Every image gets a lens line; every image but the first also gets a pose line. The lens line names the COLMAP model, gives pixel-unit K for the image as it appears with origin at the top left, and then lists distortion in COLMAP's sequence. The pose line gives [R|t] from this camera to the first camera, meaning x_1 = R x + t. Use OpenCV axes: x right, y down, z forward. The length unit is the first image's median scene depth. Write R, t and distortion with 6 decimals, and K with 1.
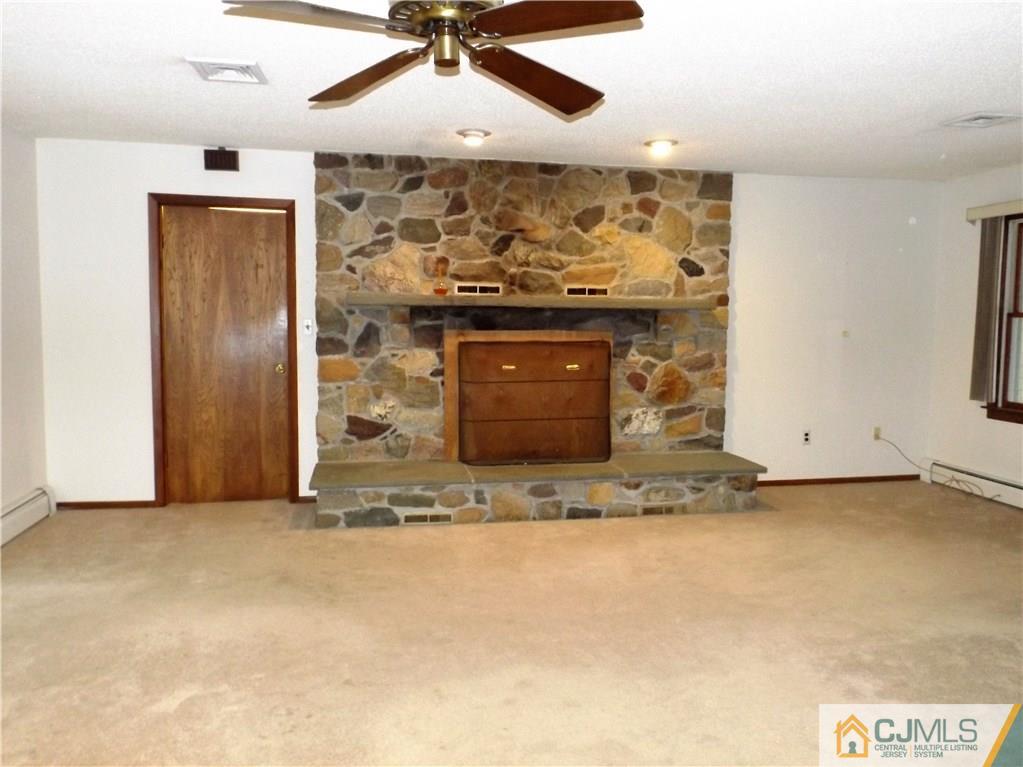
lens RADIAL K [[730.0, 0, 495.1], [0, 730.0, 379.0], [0, 0, 1]] dist [0.021079, -0.044197]
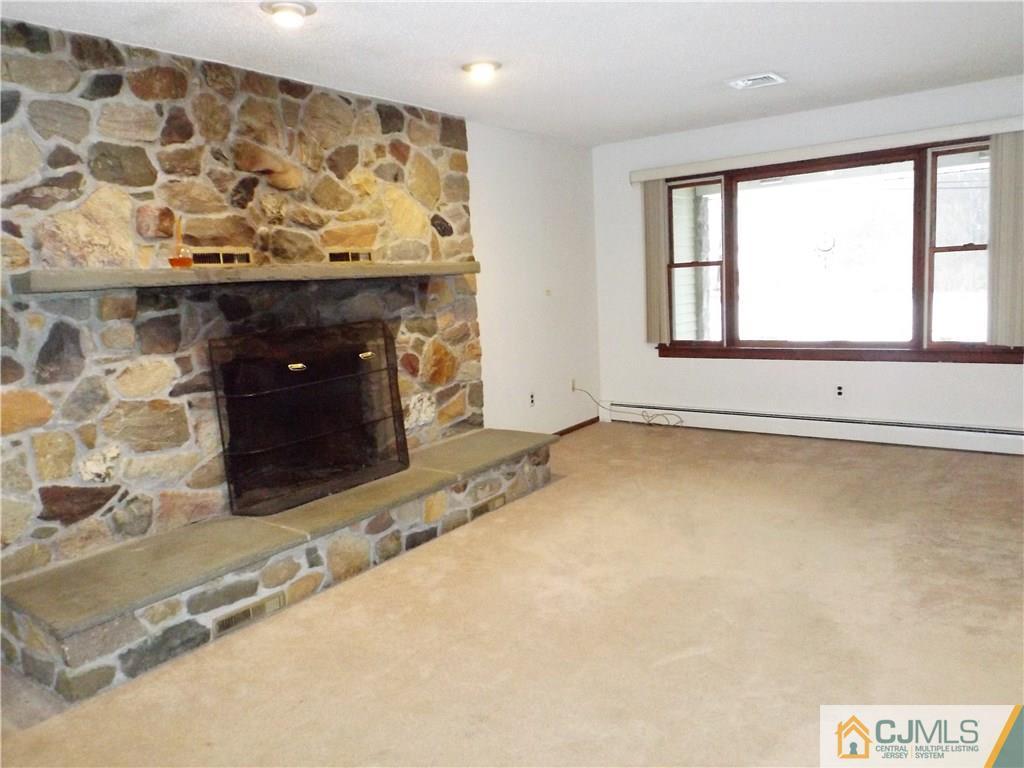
lens RADIAL K [[730.7, 0, 495.6], [0, 730.7, 379.5], [0, 0, 1]] dist [0.021079, -0.044197]
pose [[0.737187, -0.142688, 0.660450, -0.296601], [0.119417, 0.989575, 0.080502, -0.036255], [-0.665052, 0.019524, 0.746542, 0.329786]]
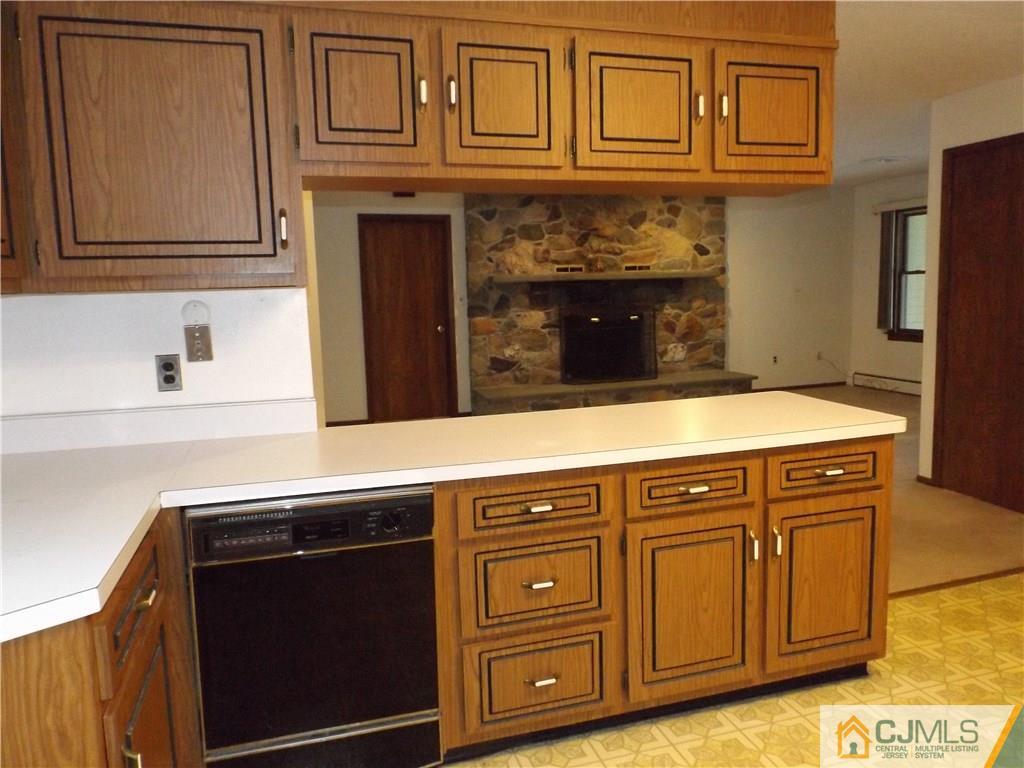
lens RADIAL K [[718.4, 0, 512.0], [0, 718.4, 384.0], [0, 0, 1]] dist [0.021435, -0.030413]
pose [[0.992577, -0.055010, 0.108468, -0.313442], [0.050155, 0.997635, 0.046992, 0.037118], [-0.110797, -0.041203, 0.992989, -0.471714]]
